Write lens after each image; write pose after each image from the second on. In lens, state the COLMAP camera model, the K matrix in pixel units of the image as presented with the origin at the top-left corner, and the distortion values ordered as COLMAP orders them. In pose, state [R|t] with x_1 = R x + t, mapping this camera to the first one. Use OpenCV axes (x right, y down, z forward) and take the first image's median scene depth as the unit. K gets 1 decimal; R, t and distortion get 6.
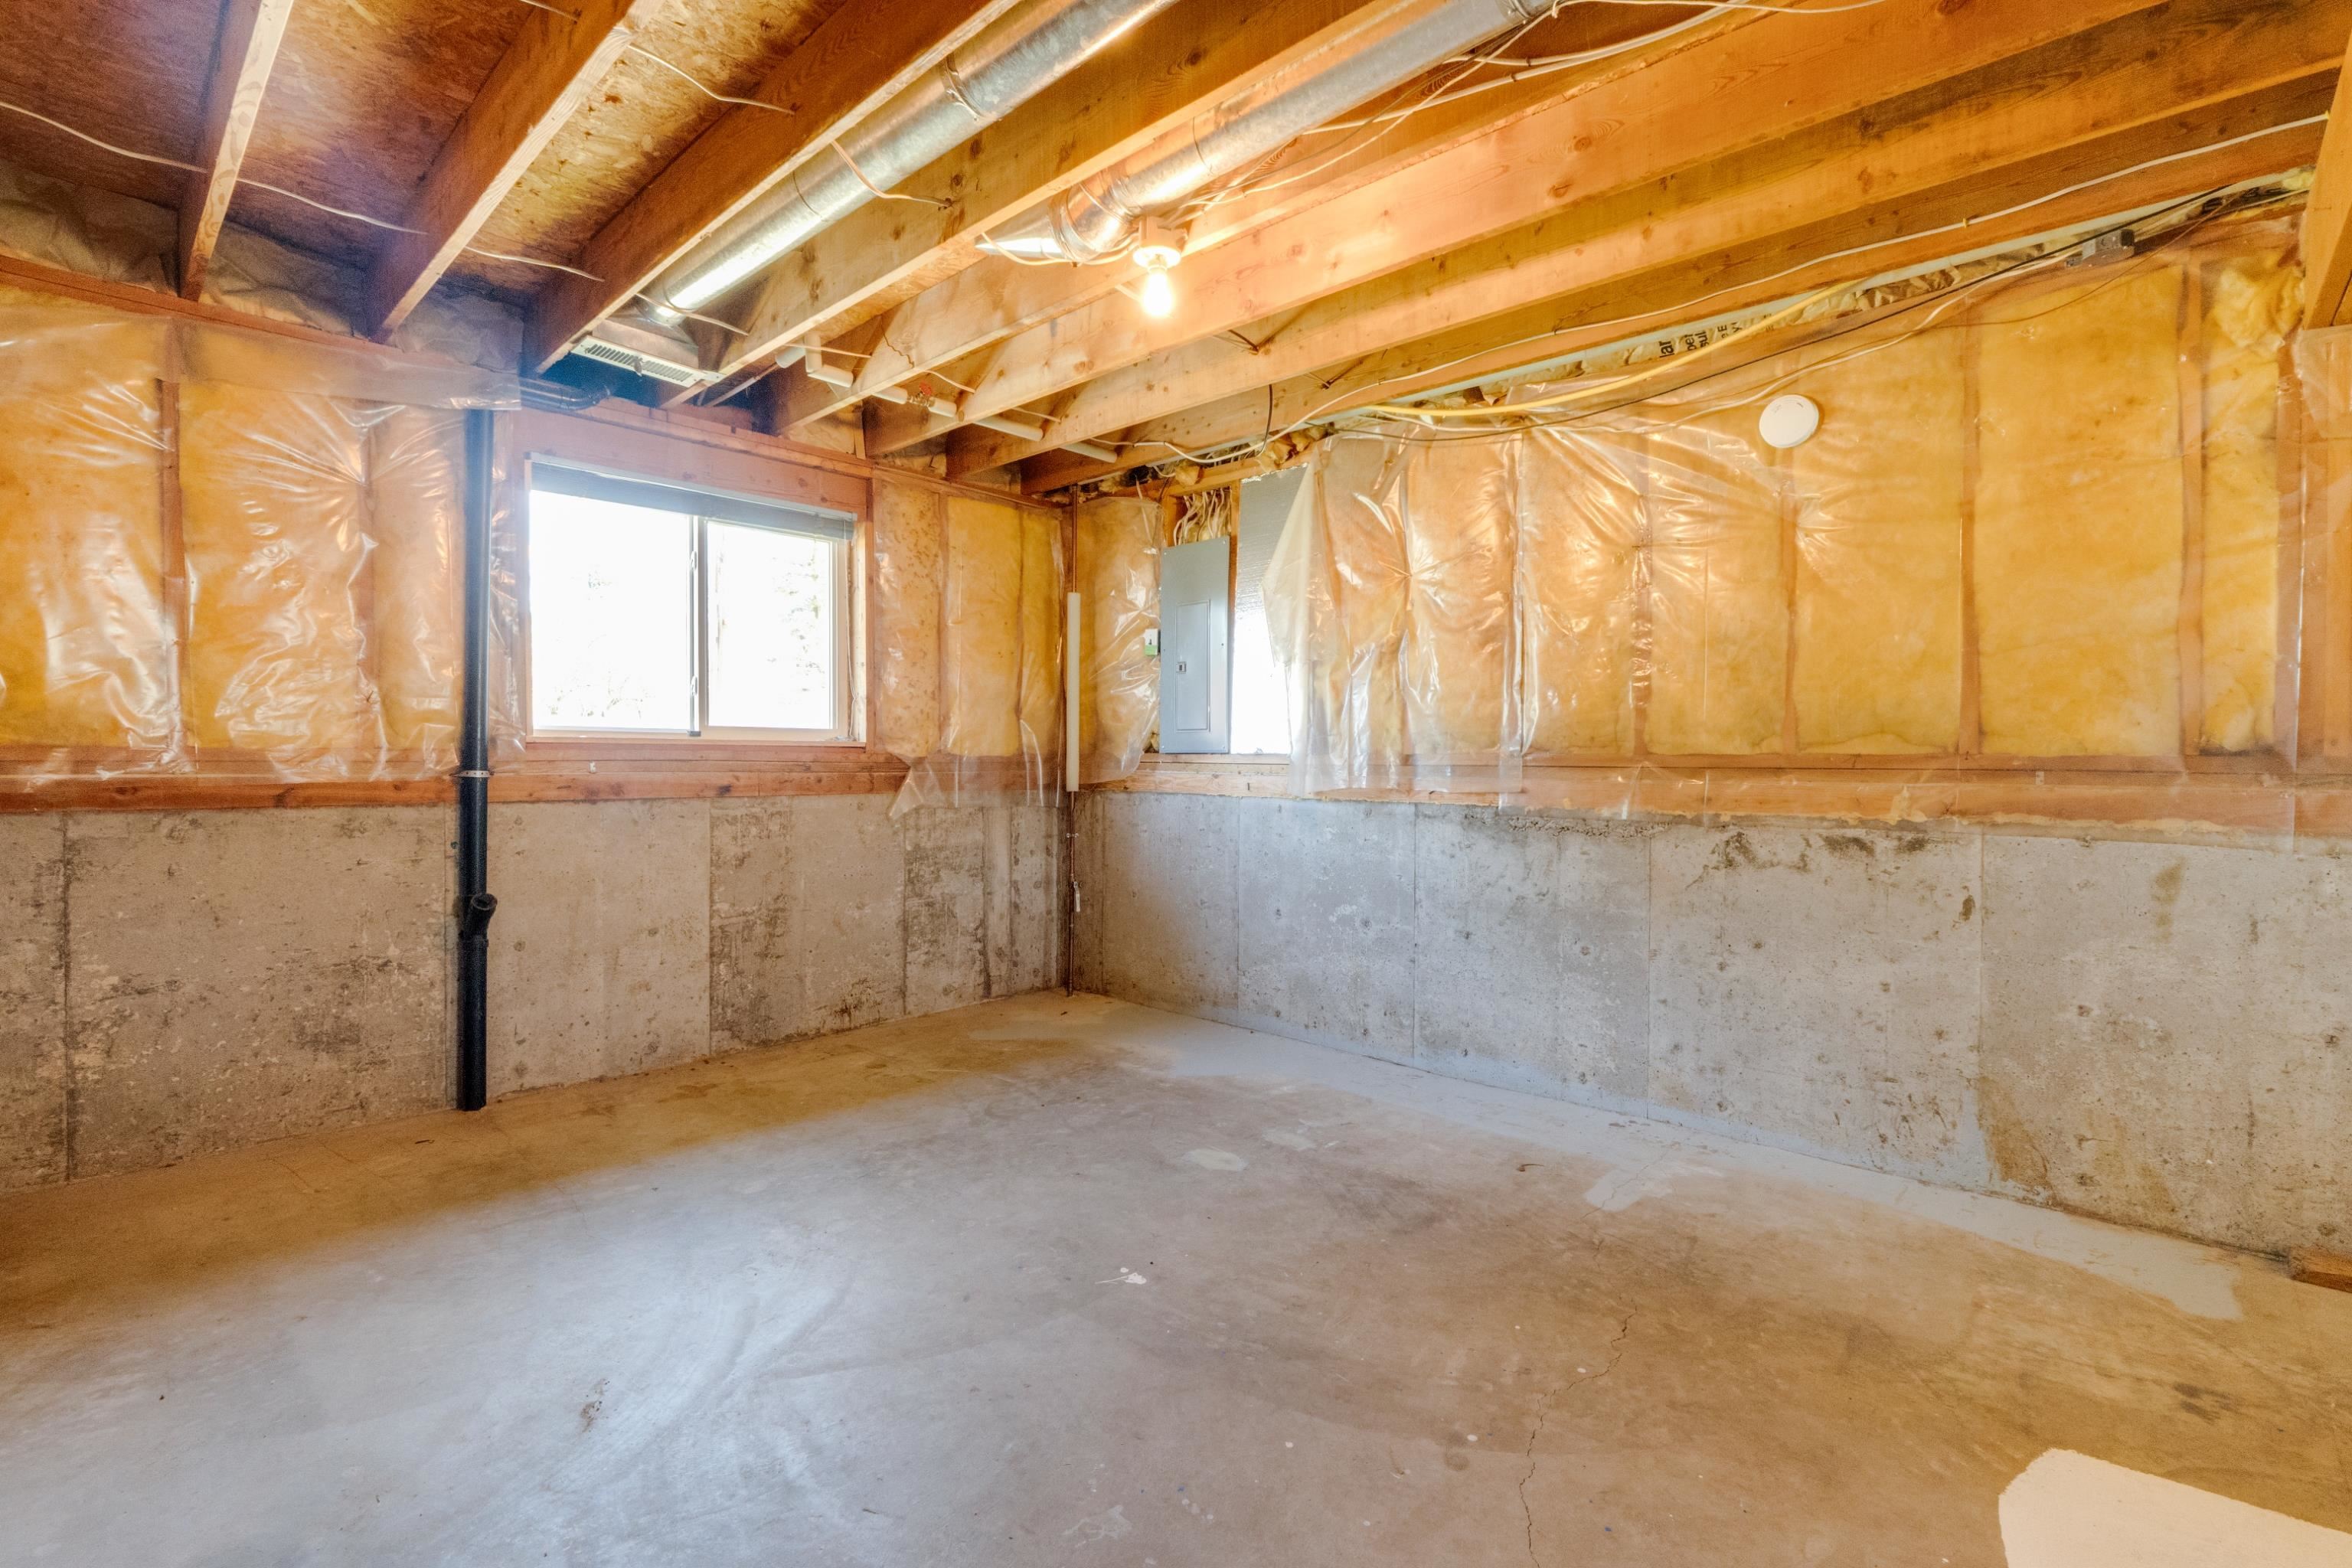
lens RADIAL K [[1044.0, 0, 1163.0], [0, 1044.0, 777.3], [0, 0, 1]] dist [-0.012327, 0.002664]
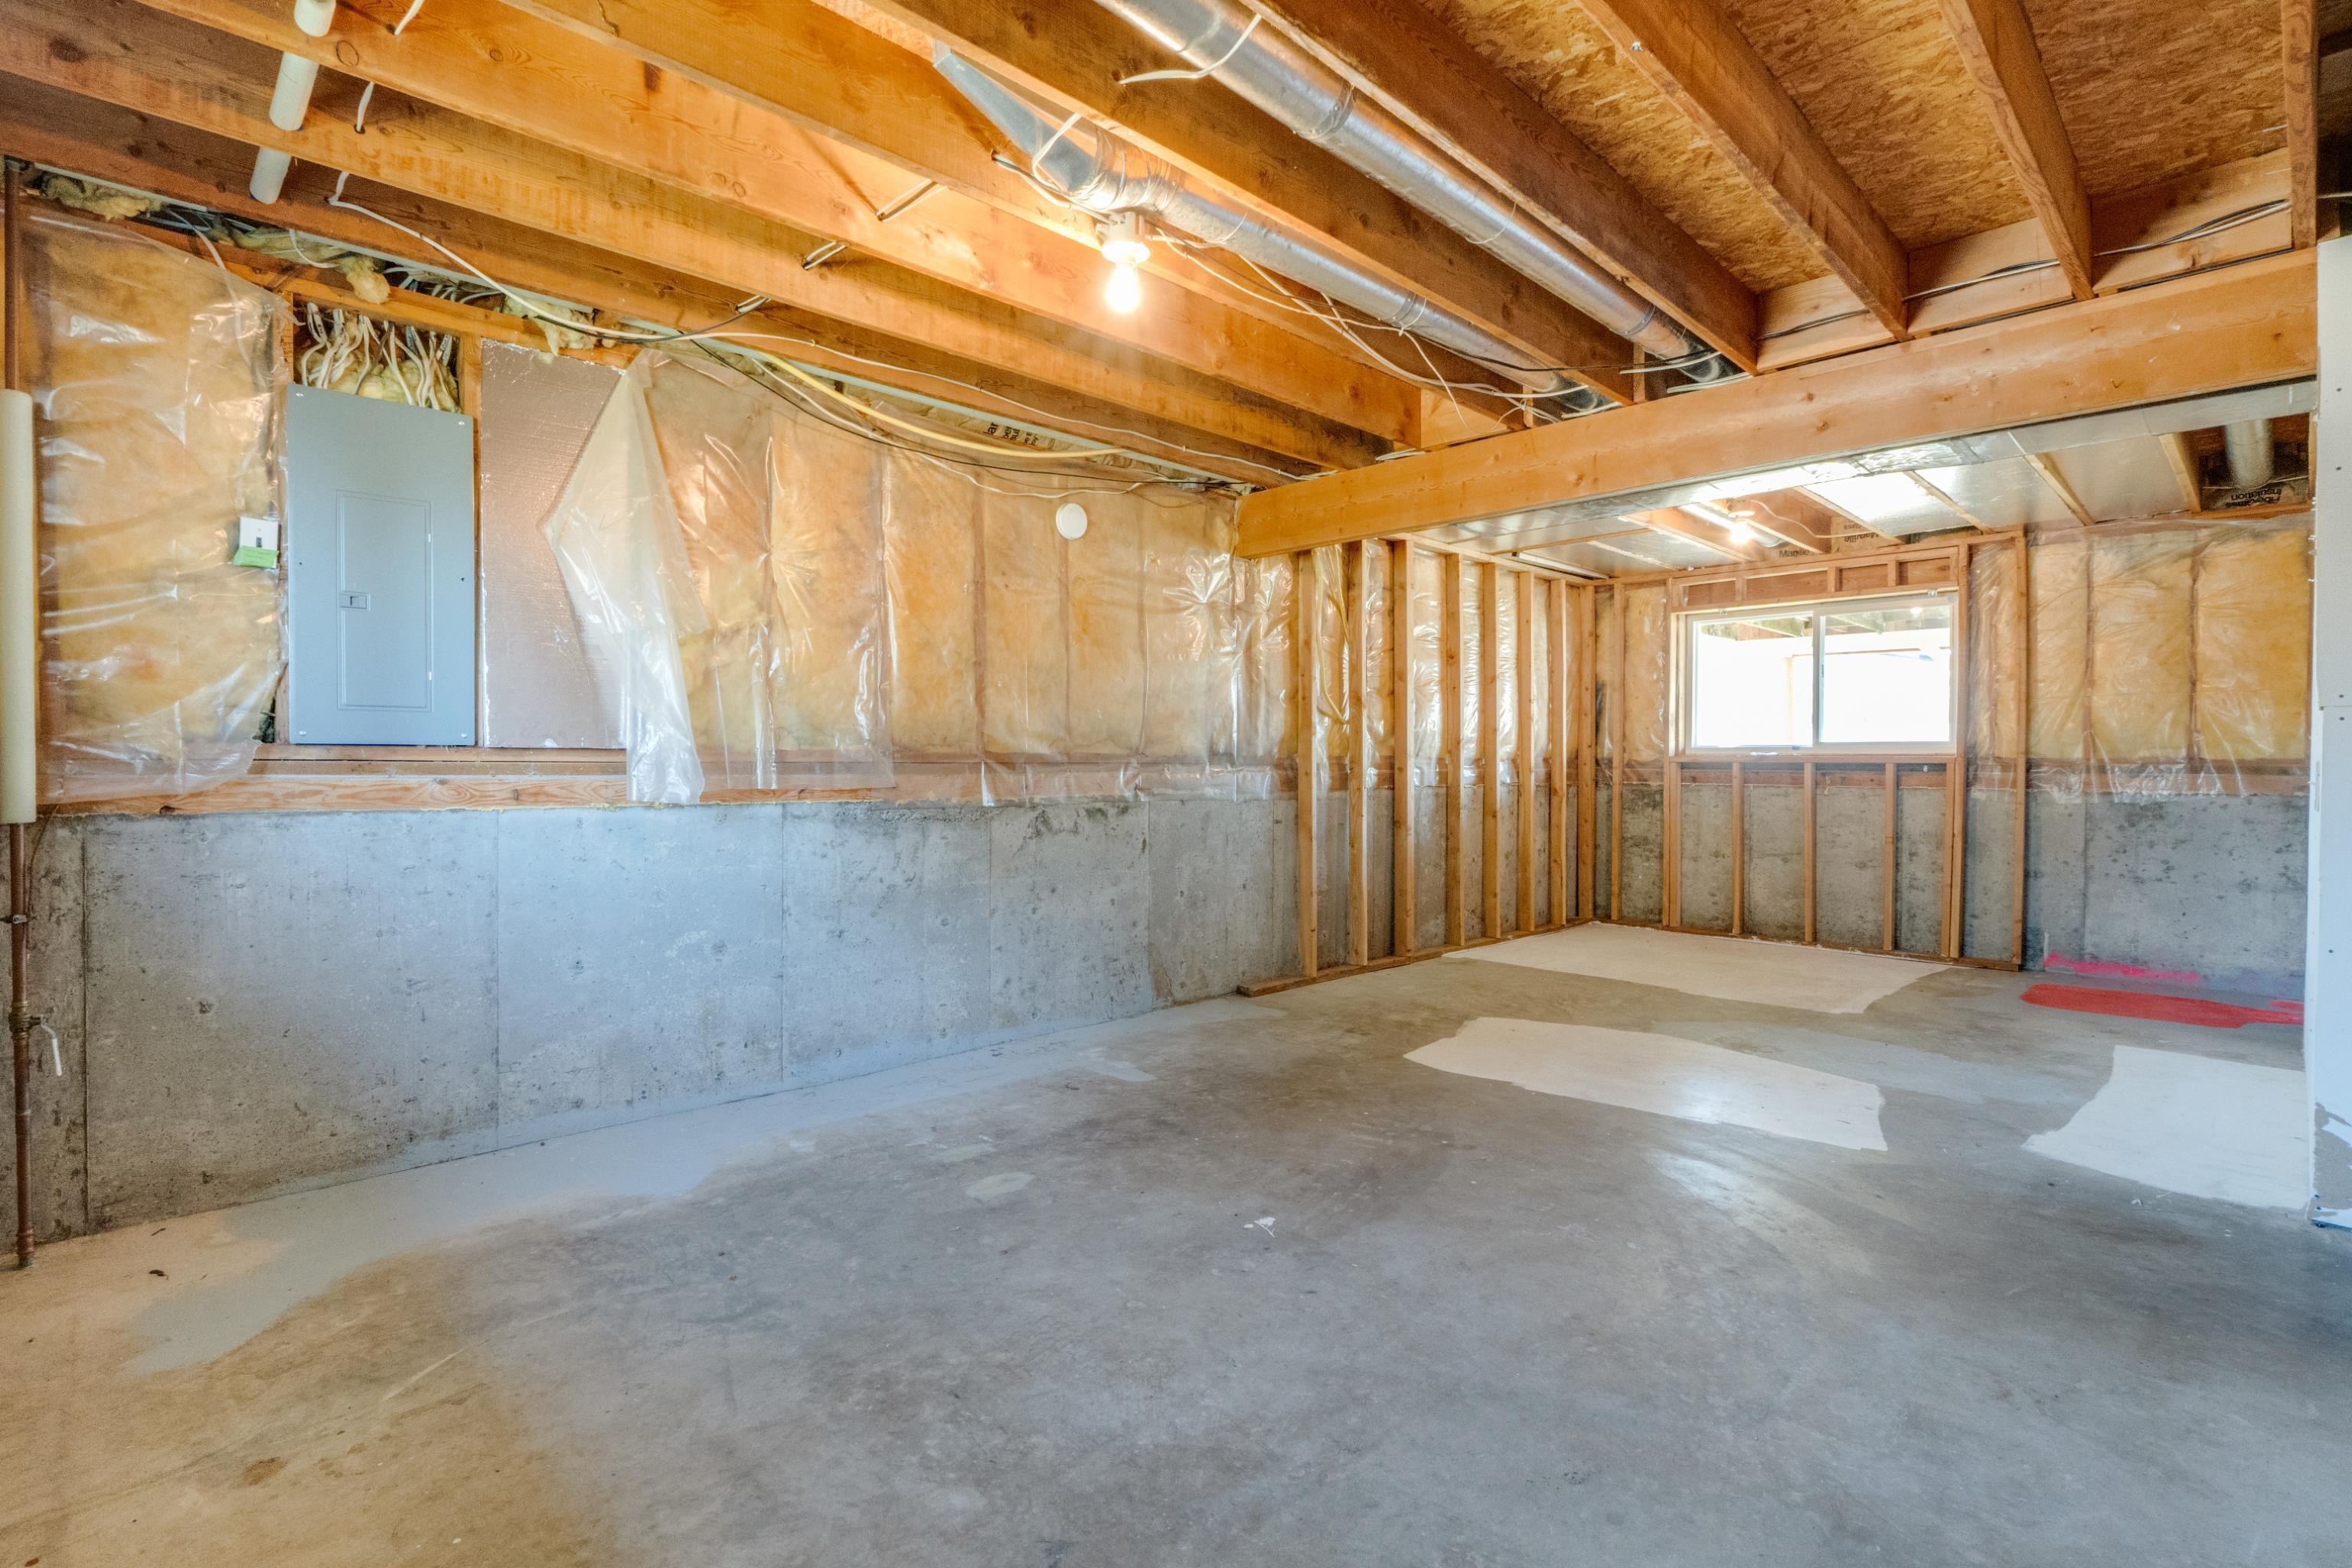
lens RADIAL K [[1113.2, 0, 1161.5], [0, 1113.2, 778.1], [0, 0, 1]] dist [-0.006135, 0.003024]
pose [[0.052673, -0.019836, 0.998415, -0.914033], [0.012993, 0.999732, 0.019176, -0.015711], [-0.998527, 0.011963, 0.052917, 0.780911]]
